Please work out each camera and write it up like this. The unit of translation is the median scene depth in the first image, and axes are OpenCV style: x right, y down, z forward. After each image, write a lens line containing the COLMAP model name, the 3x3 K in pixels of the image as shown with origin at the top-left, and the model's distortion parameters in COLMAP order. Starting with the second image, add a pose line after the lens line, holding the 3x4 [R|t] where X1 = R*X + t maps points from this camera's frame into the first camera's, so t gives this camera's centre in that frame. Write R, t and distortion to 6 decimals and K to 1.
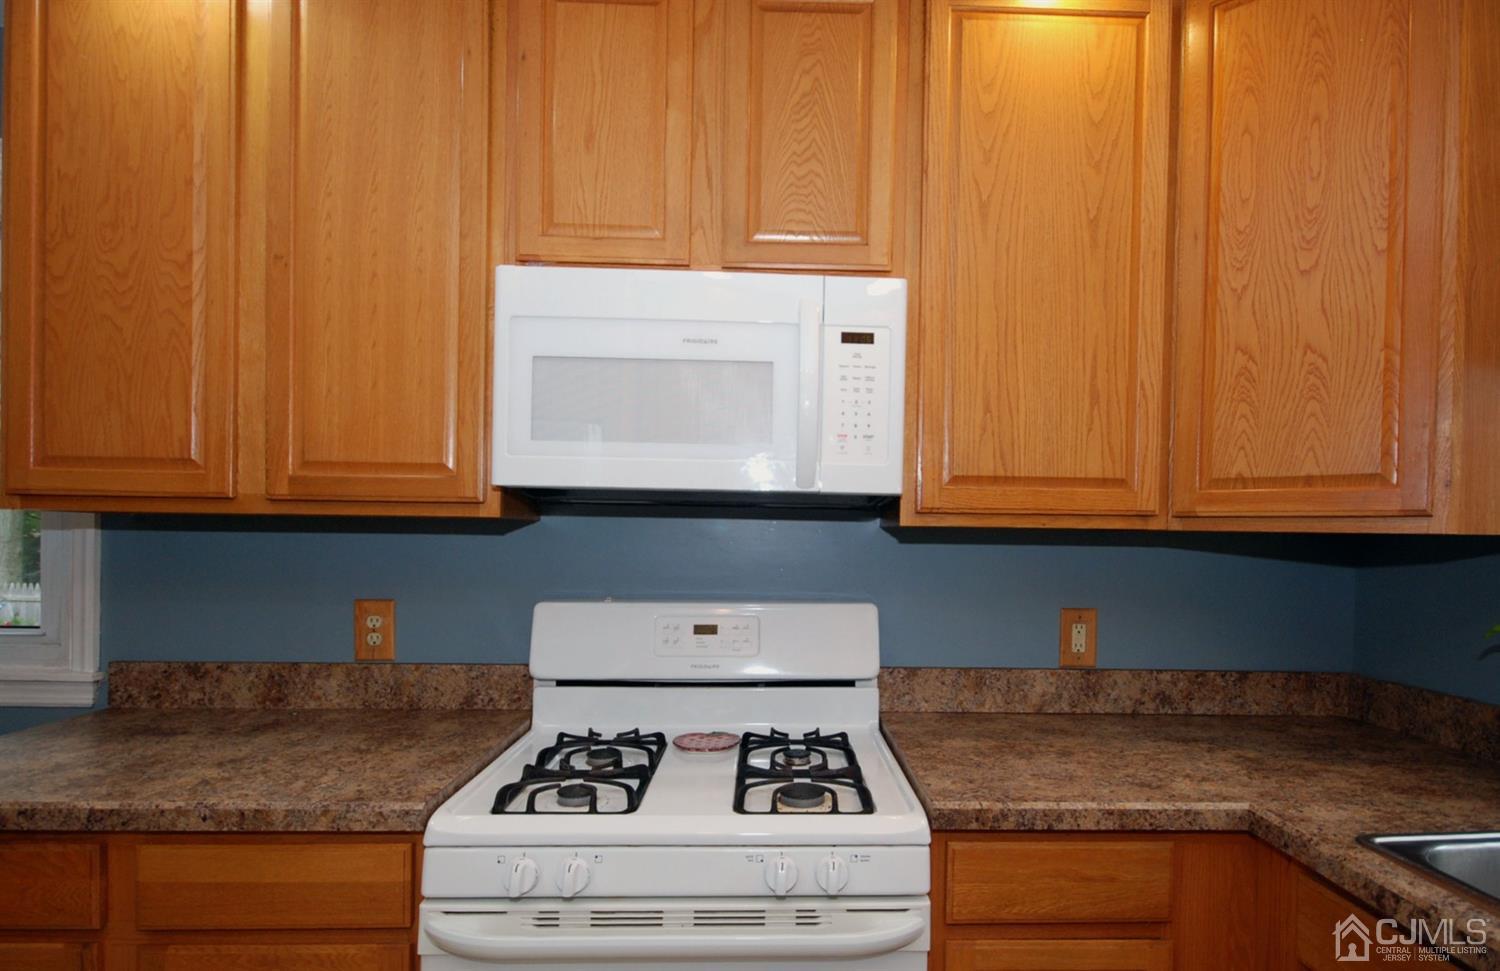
lens RADIAL K [[798.3, 0, 801.5], [0, 798.3, 546.7], [0, 0, 1]] dist [0.006570, -0.000912]
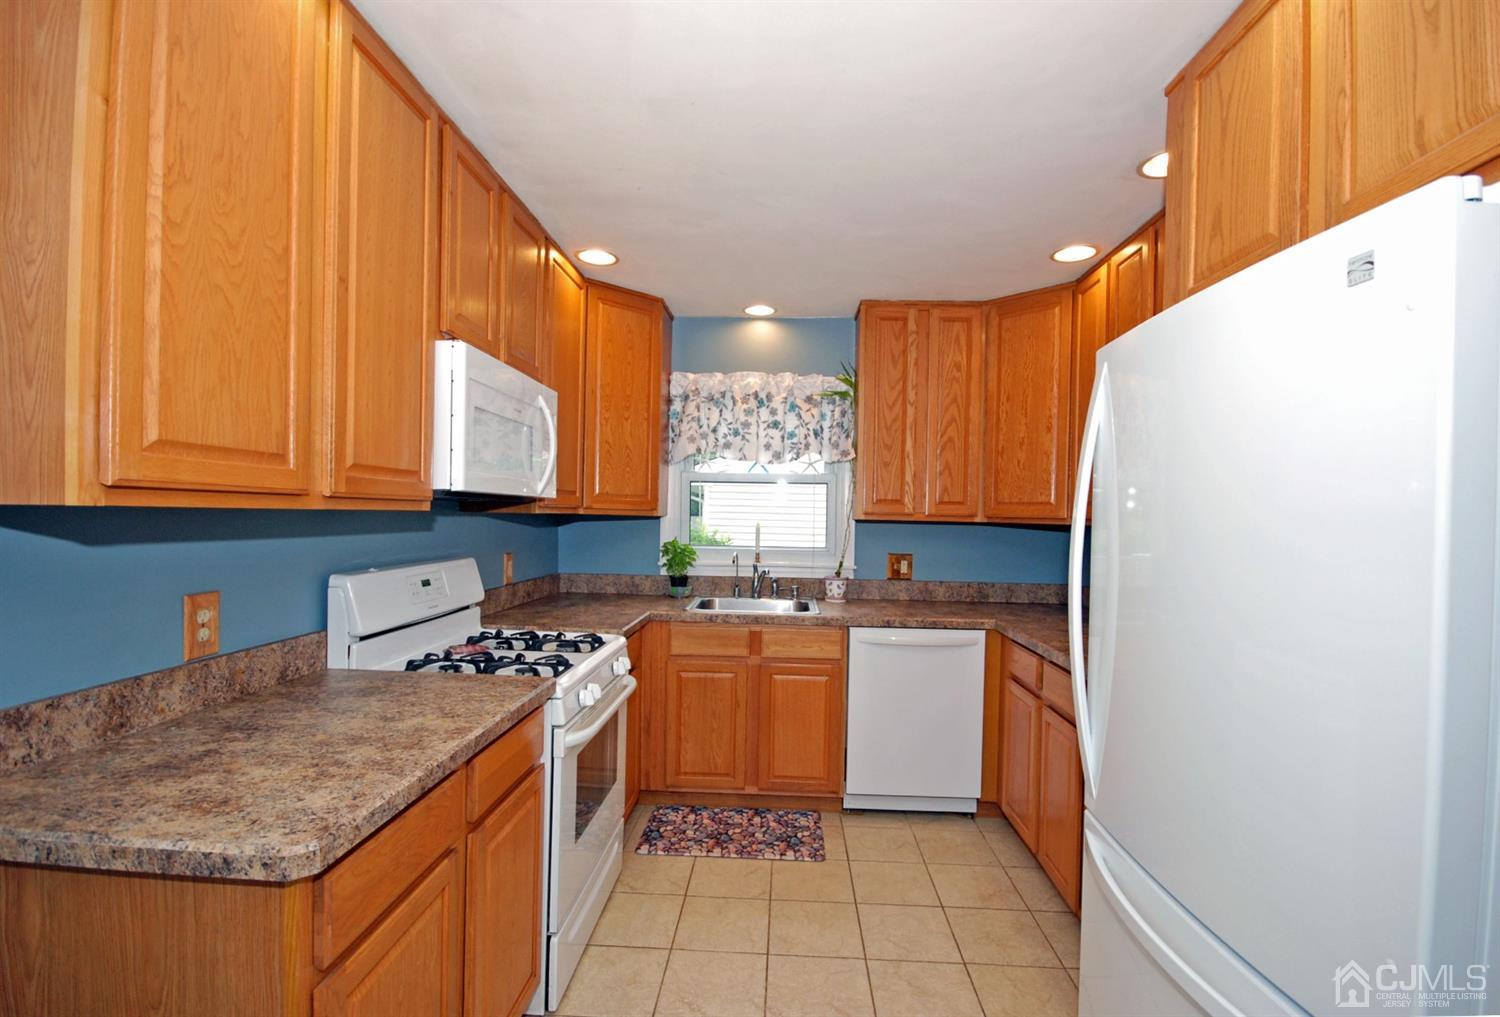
lens RADIAL K [[693.8, 0, 744.5], [0, 693.8, 528.6], [0, 0, 1]] dist [0.001066, -0.004414]
pose [[0.101479, -0.032356, 0.994311, -1.379111], [-0.008618, 0.999405, 0.033401, -0.046032], [-0.994800, -0.011959, 0.101139, 0.302584]]
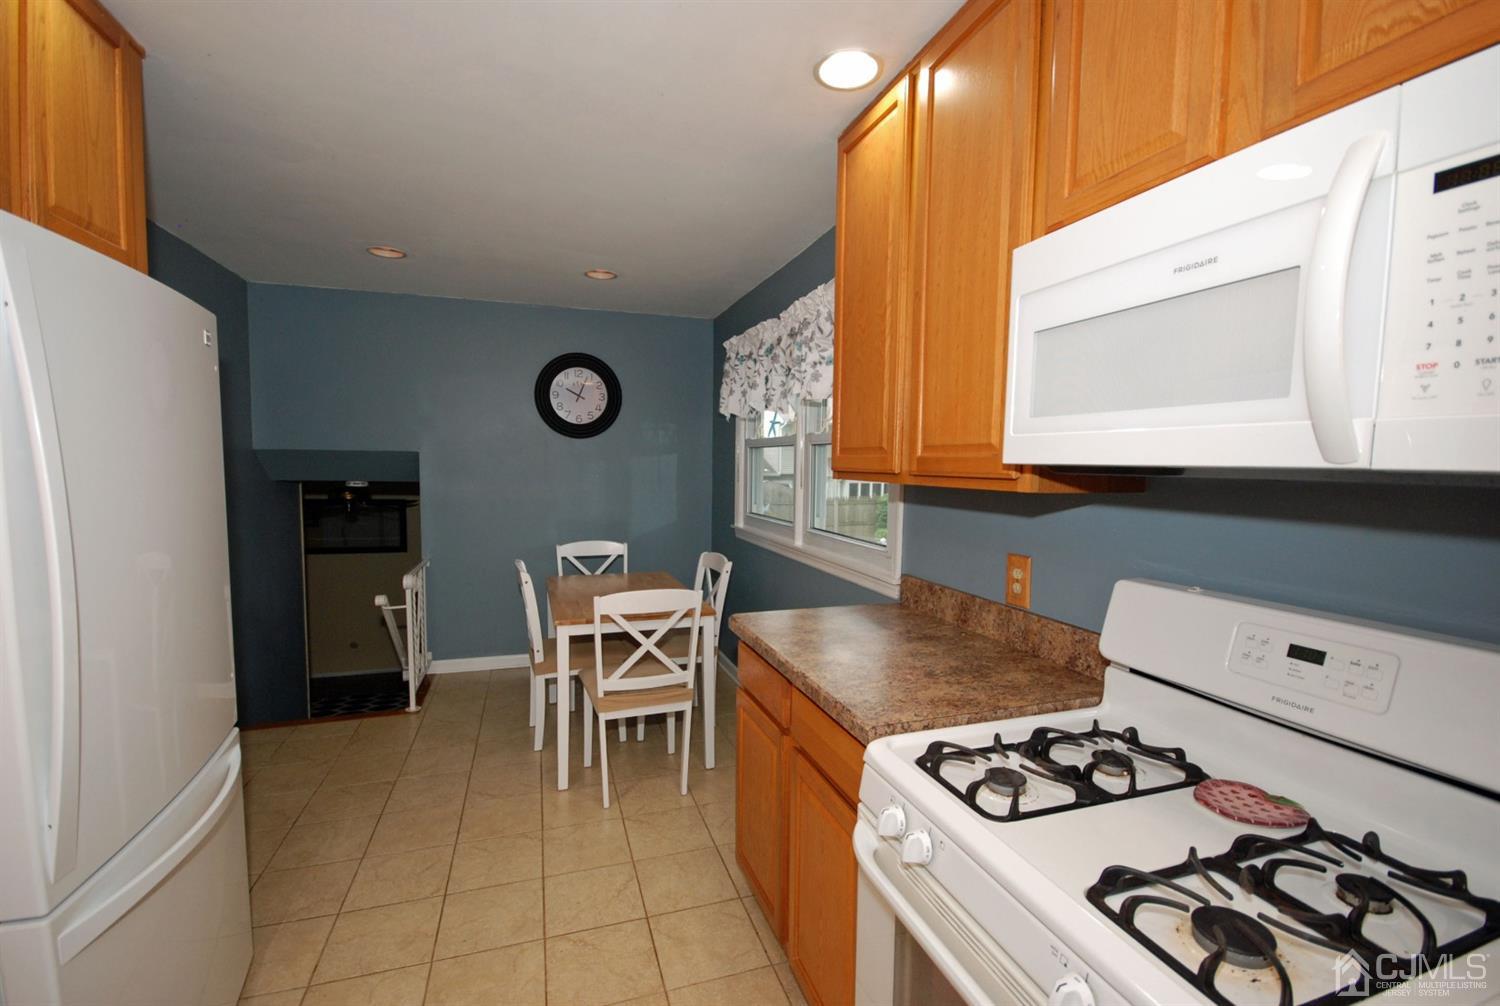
lens RADIAL K [[665.7, 0, 749.9], [0, 665.7, 515.0], [0, 0, 1]] dist [0.002944, -0.006534]
pose [[0.272423, 0.065124, -0.959971, 0.319418], [-0.019871, 0.997875, 0.062056, -0.049232], [0.961972, 0.002170, 0.273138, 0.377181]]
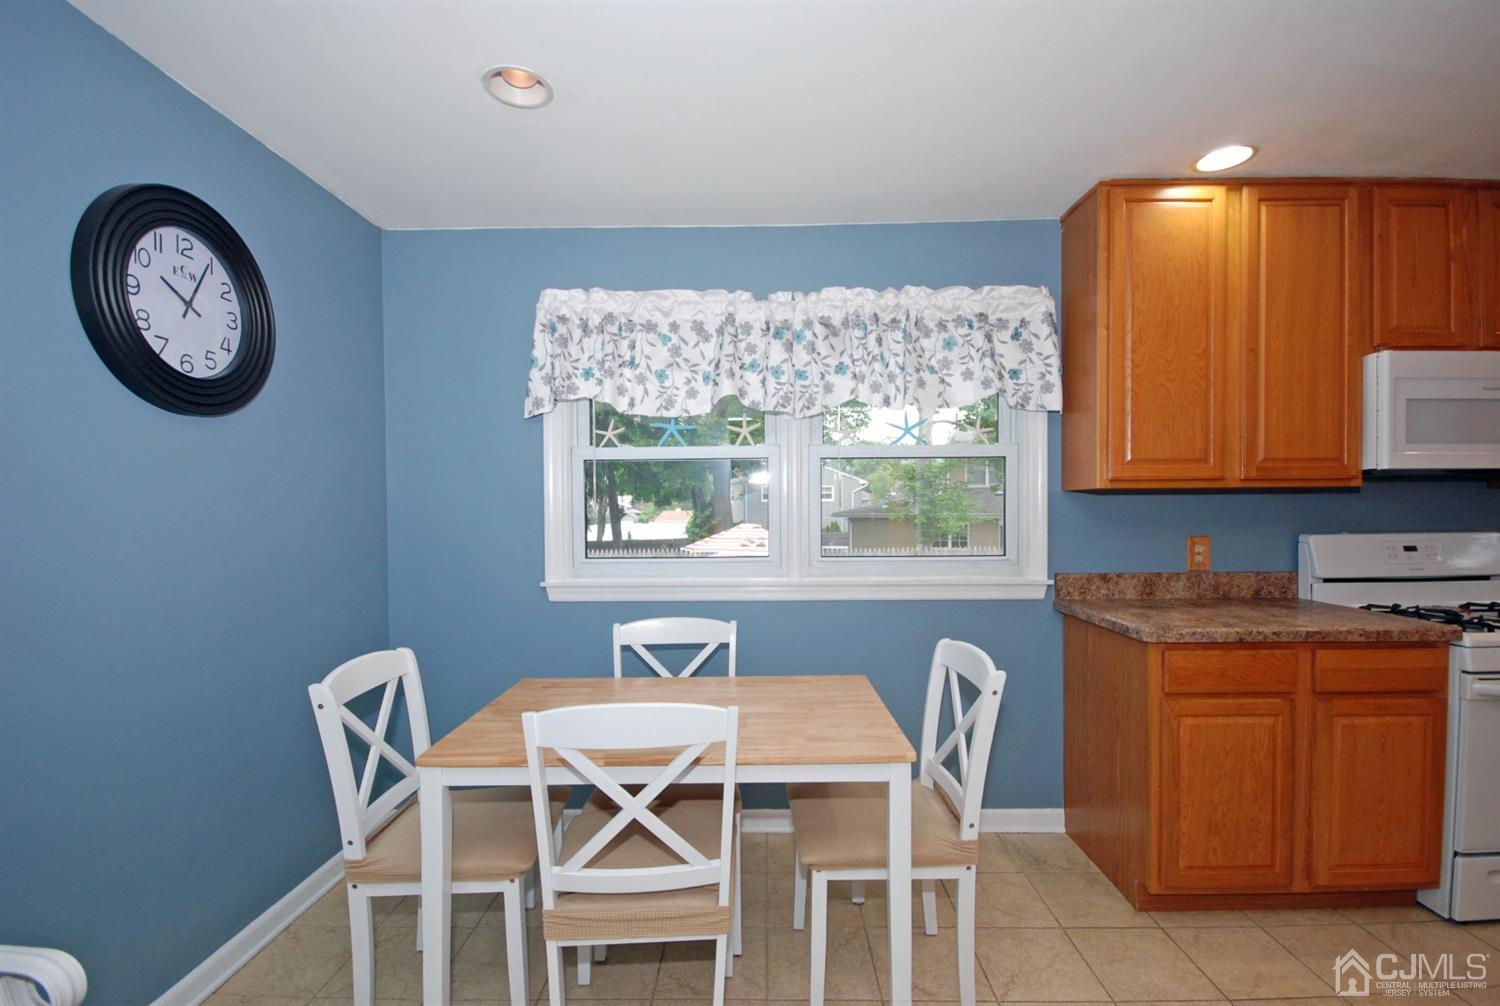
lens RADIAL K [[665.7, 0, 759.5], [0, 665.7, 514.9], [0, 0, 1]] dist [0.002944, -0.006534]
pose [[0.998547, -0.022112, -0.049142, -1.526187], [0.022136, 0.999755, -0.000055, -0.001196], [0.049131, -0.001033, 0.998792, -0.534972]]
